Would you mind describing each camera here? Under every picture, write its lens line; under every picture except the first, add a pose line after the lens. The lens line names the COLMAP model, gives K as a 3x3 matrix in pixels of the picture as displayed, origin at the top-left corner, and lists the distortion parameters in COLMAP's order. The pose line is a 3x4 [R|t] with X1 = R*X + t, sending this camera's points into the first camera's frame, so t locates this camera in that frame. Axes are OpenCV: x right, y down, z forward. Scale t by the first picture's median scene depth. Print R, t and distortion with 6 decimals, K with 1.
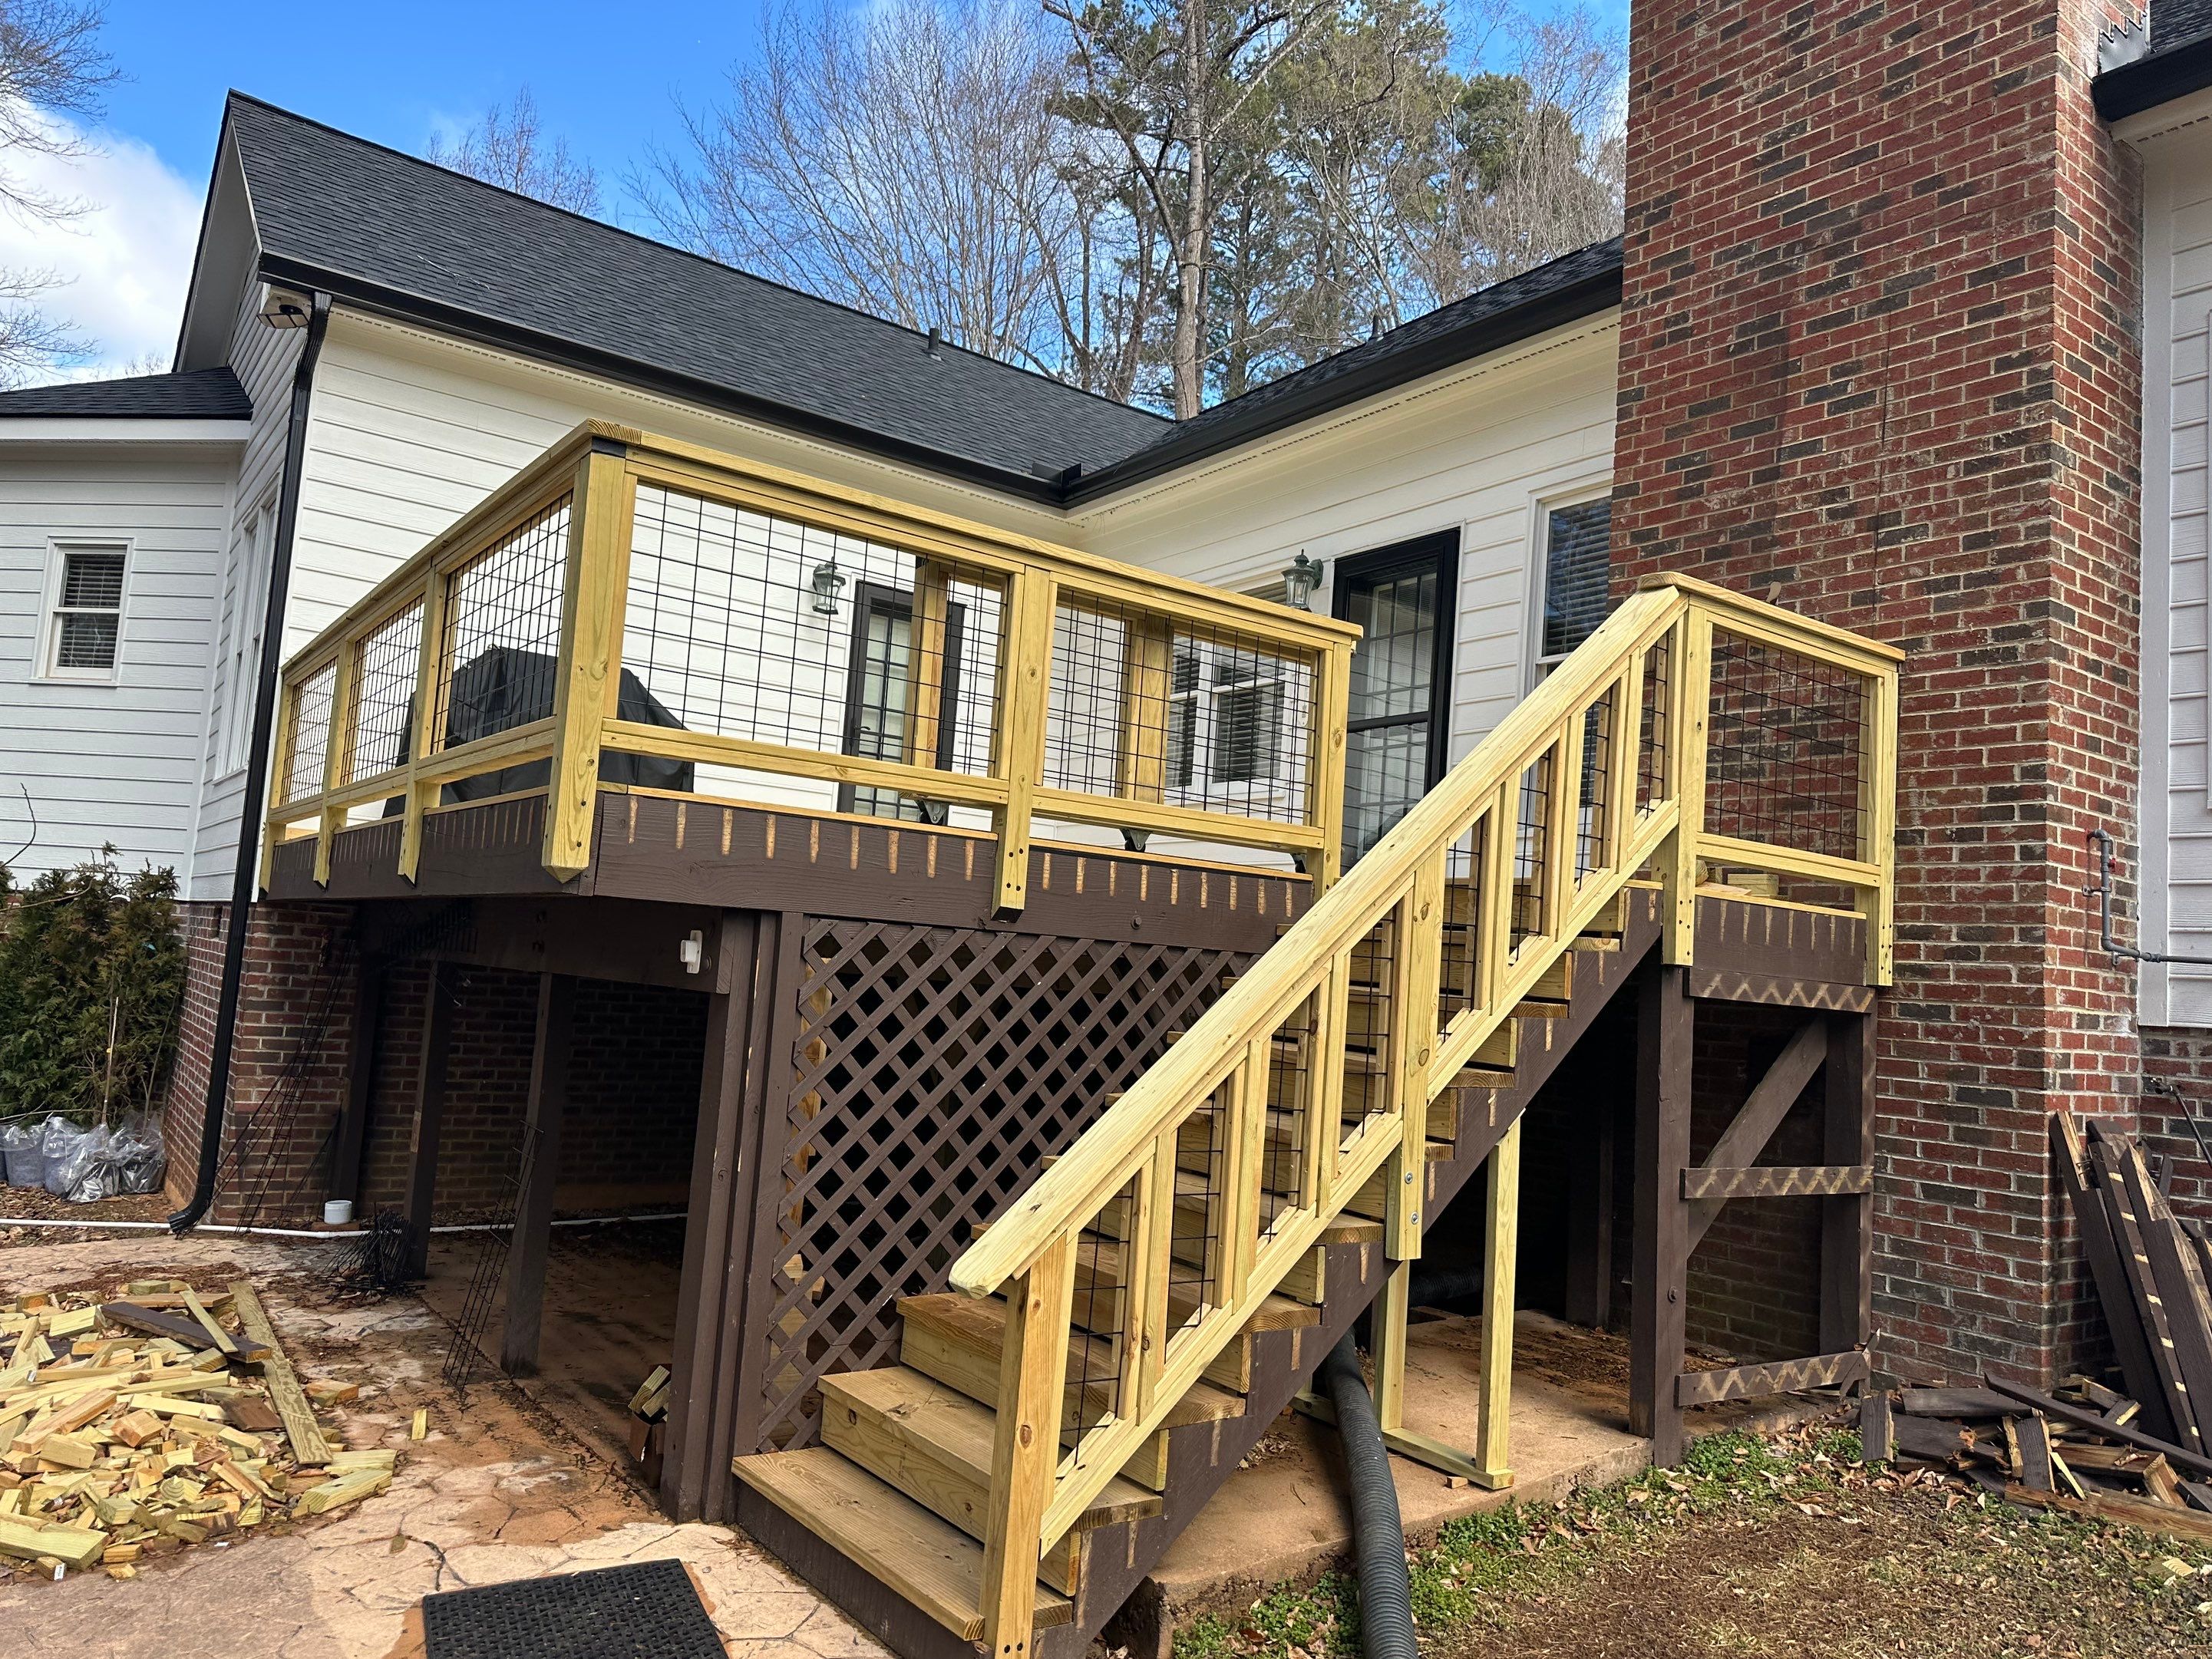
lens RADIAL K [[1556.9, 0, 1104.4], [0, 1556.9, 843.6], [0, 0, 1]] dist [0.064267, -0.076343]
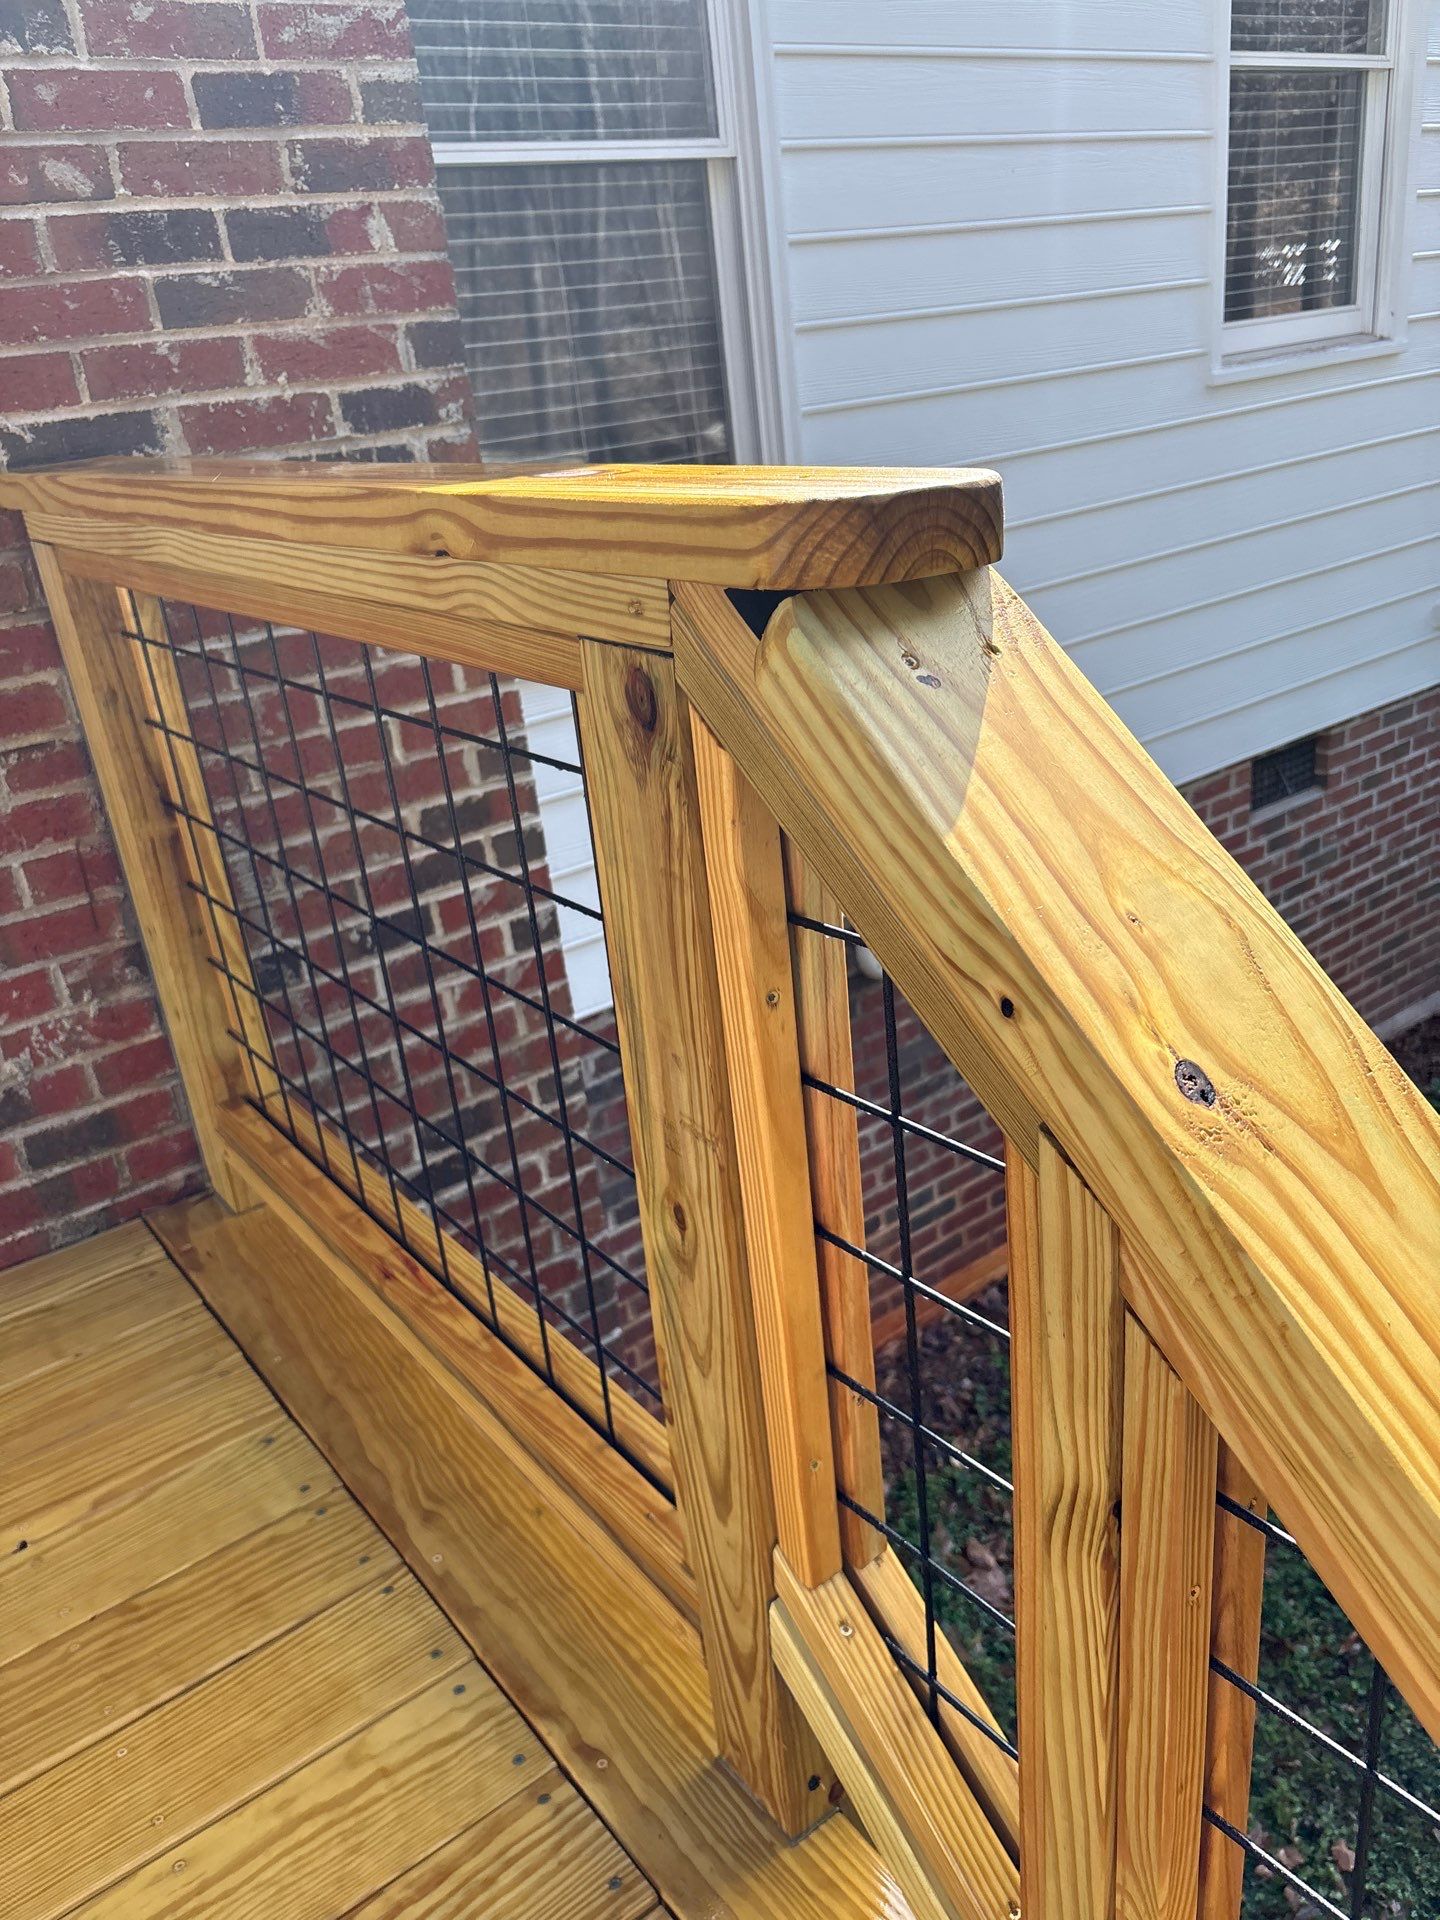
lens RADIAL K [[1441.9, 0, 699.8], [0, 1441.9, 945.0], [0, 0, 1]] dist [0.023260, -0.023564]
pose [[-0.029008, -0.463798, 0.885466, 0.198529], [0.007117, 0.885721, 0.464164, -0.171542], [-0.999554, 0.019766, -0.022392, 0.894299]]
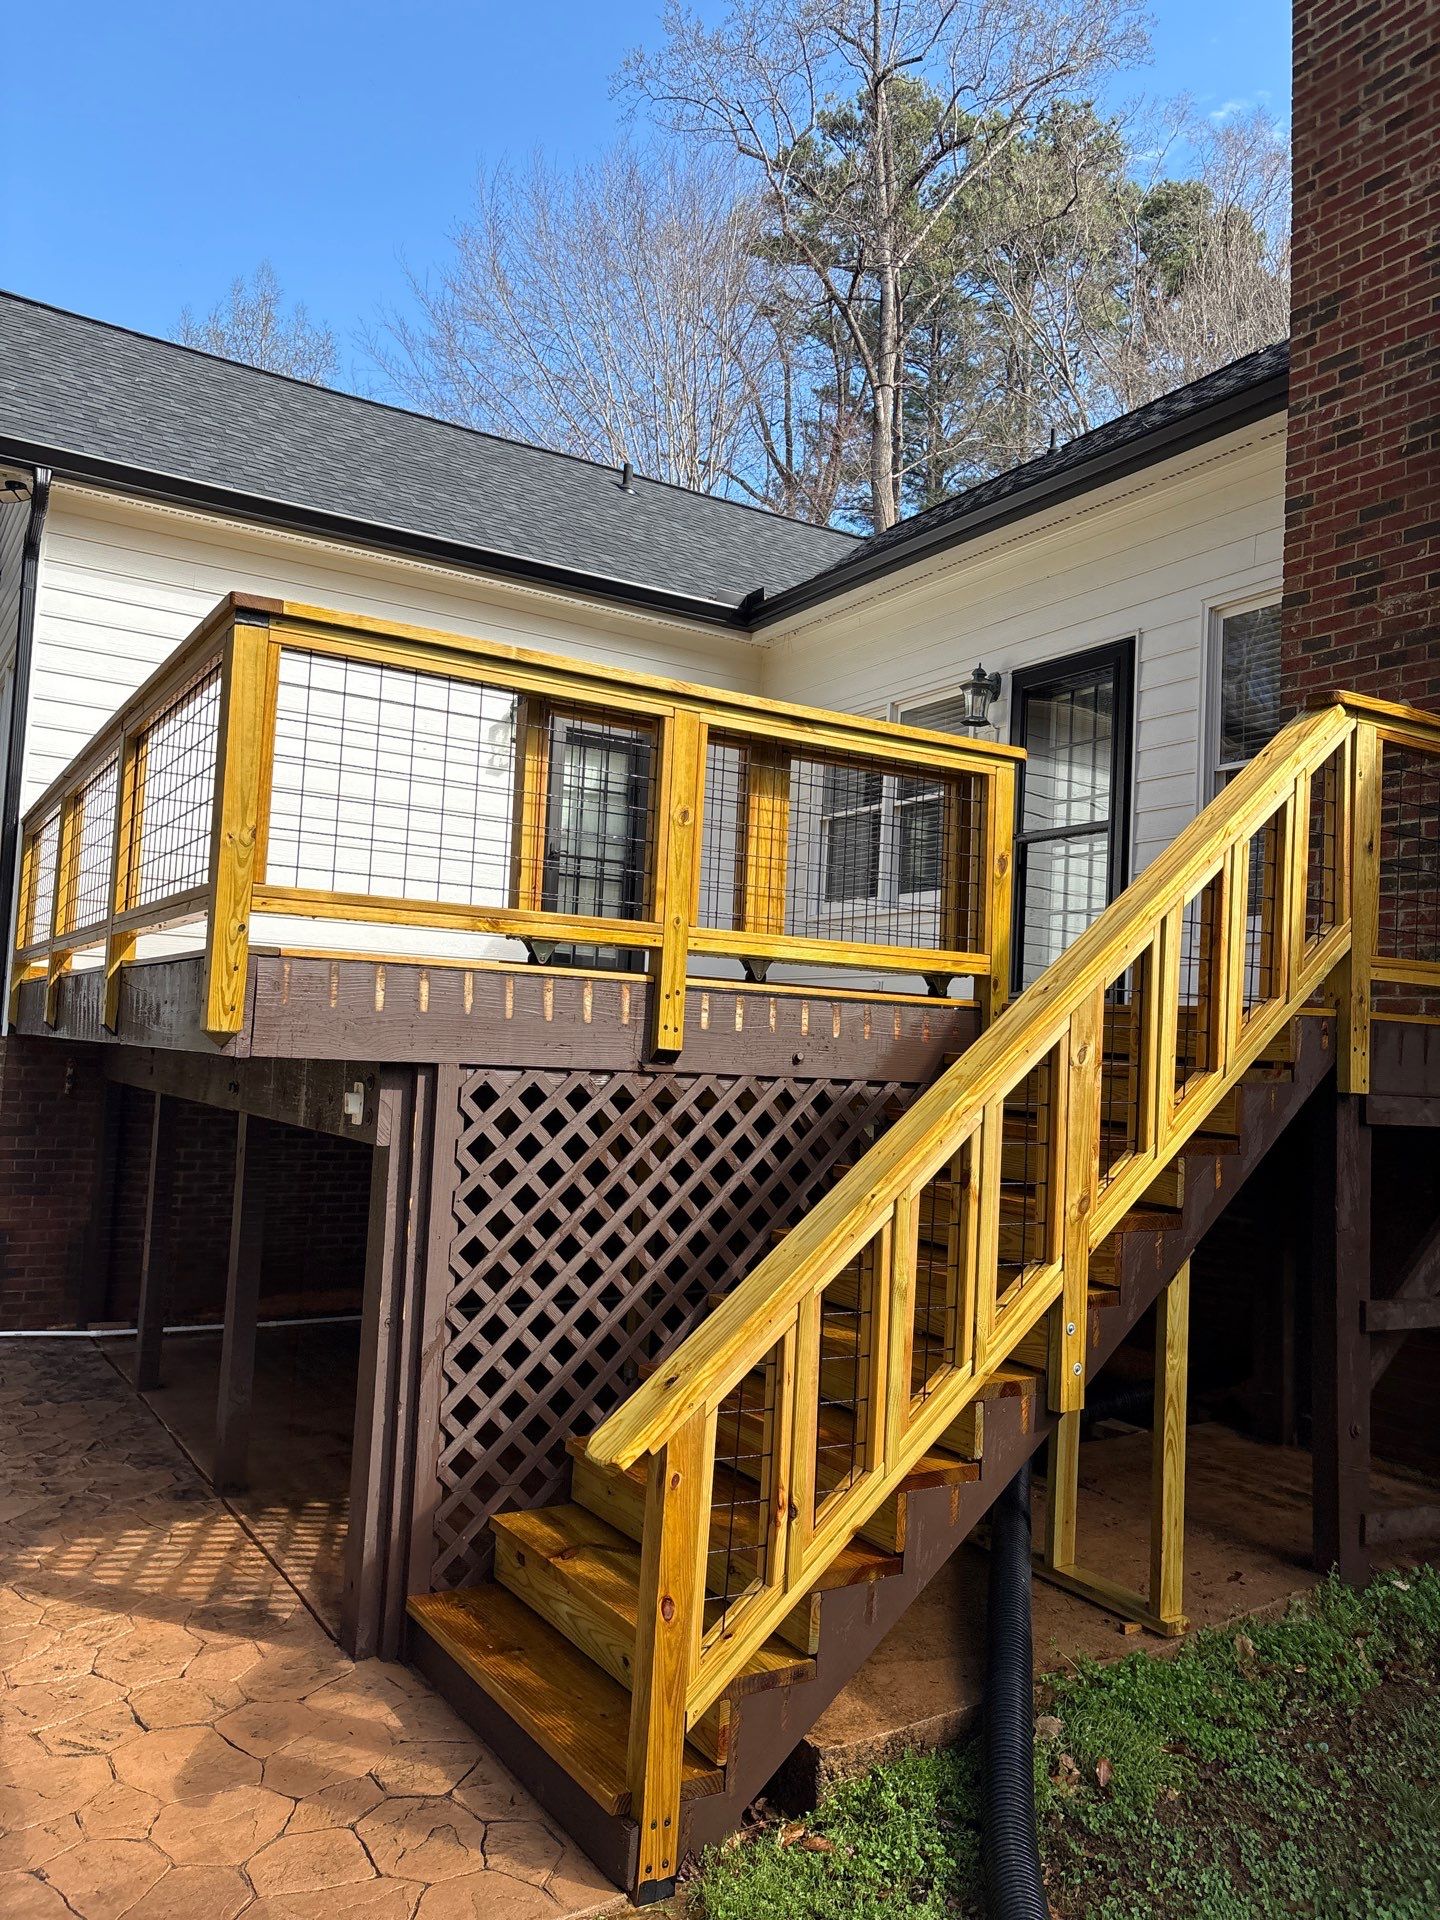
lens RADIAL K [[1441.9, 0, 706.0], [0, 1441.9, 958.4], [0, 0, 1]] dist [0.023260, -0.023564]
pose [[0.996074, -0.025836, -0.084670, 0.038583], [0.027556, 0.999436, 0.019206, -0.030778], [0.084126, -0.021463, 0.996224, 0.066892]]
